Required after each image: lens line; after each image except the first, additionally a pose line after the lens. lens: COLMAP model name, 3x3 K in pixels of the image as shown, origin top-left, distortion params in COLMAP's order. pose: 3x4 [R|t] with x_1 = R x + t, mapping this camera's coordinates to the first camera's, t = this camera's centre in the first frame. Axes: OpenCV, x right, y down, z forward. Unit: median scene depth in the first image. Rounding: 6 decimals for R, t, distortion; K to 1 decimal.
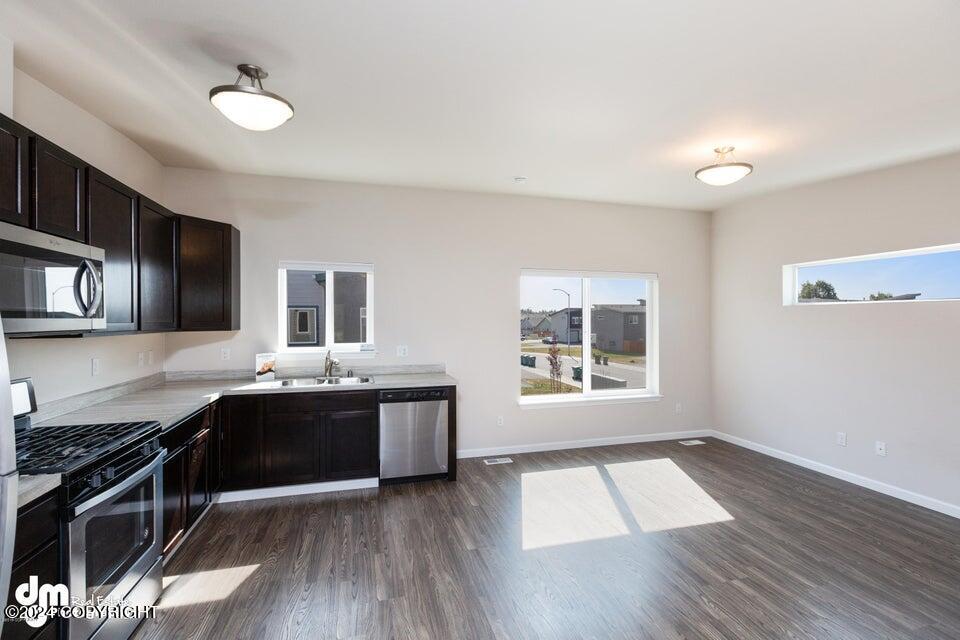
lens RADIAL K [[422.7, 0, 480.6], [0, 422.7, 315.7], [0, 0, 1]] dist [0.000960, -0.000152]
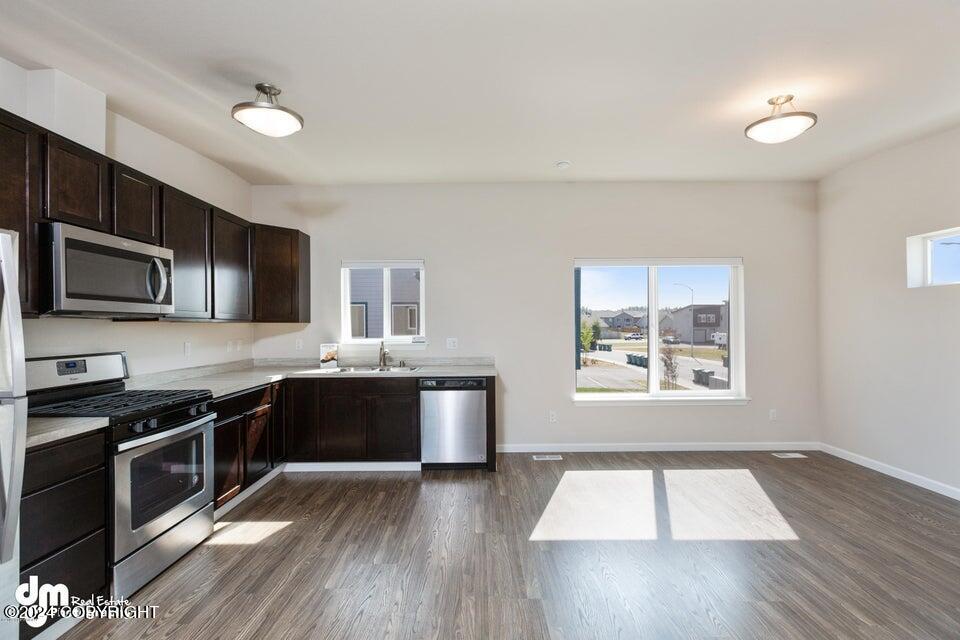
lens RADIAL K [[429.8, 0, 480.4], [0, 429.8, 319.6], [0, 0, 1]] dist [0.001318, -0.000210]
pose [[0.963726, -0.012232, -0.266614, 0.189113], [0.010871, 0.999919, -0.006582, 0.039336], [0.266673, 0.003445, 0.963781, 0.012753]]
